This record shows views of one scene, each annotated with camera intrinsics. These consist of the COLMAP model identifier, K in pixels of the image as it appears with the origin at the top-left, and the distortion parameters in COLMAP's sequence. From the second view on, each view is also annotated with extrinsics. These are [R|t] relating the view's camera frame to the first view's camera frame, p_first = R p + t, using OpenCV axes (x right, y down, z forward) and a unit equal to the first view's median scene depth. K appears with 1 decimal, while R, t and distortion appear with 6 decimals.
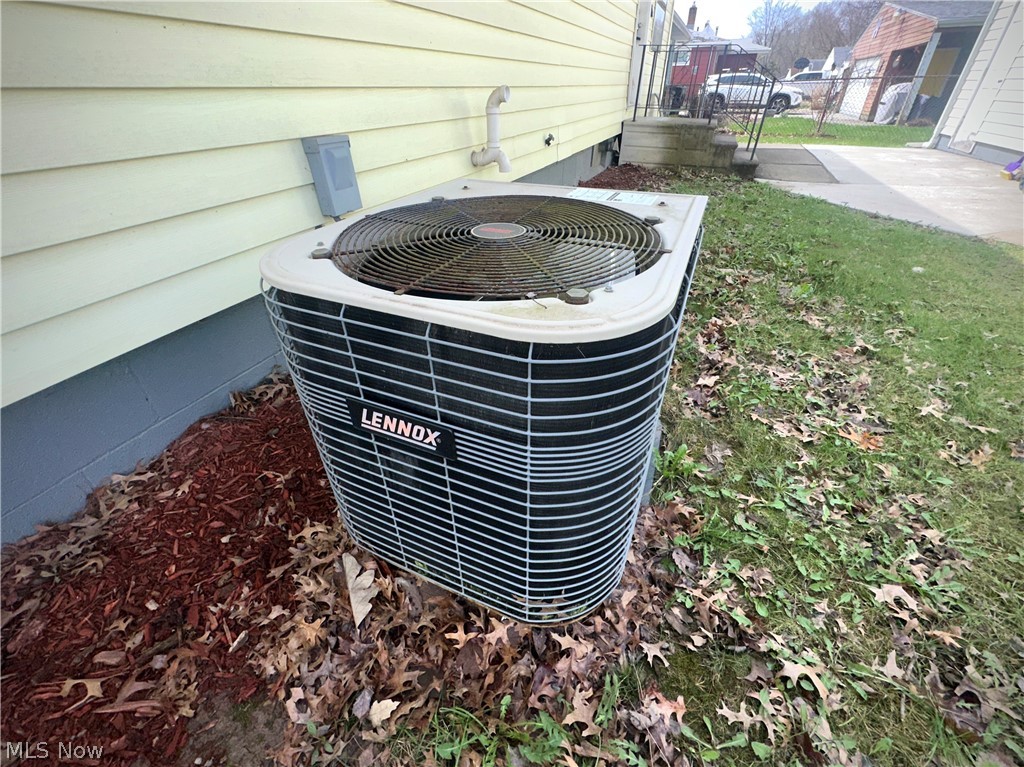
lens RADIAL K [[441.0, 0, 512.0], [0, 441.0, 383.5], [0, 0, 1]] dist [-0.005769, -0.000318]
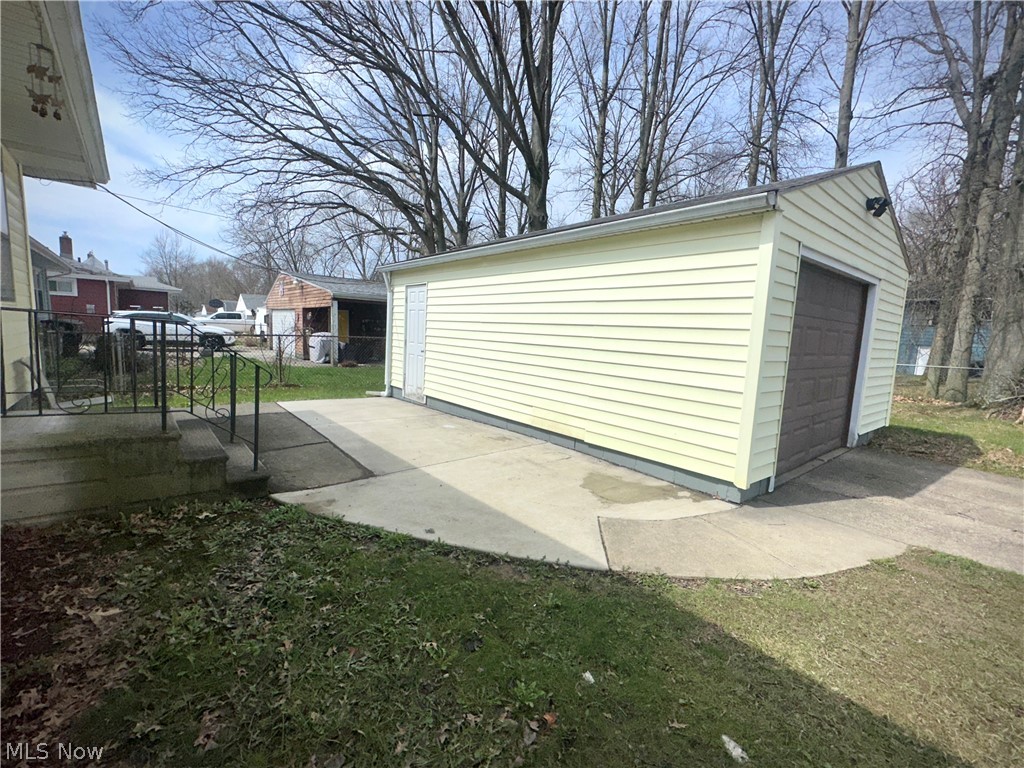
lens RADIAL K [[441.0, 0, 512.0], [0, 441.0, 384.0], [0, 0, 1]] dist [-0.005769, -0.000318]
pose [[0.455809, -0.060871, 0.887994, 0.056770], [0.435331, 0.885436, -0.162760, -0.137433], [-0.776354, 0.460759, 0.430088, 0.142653]]
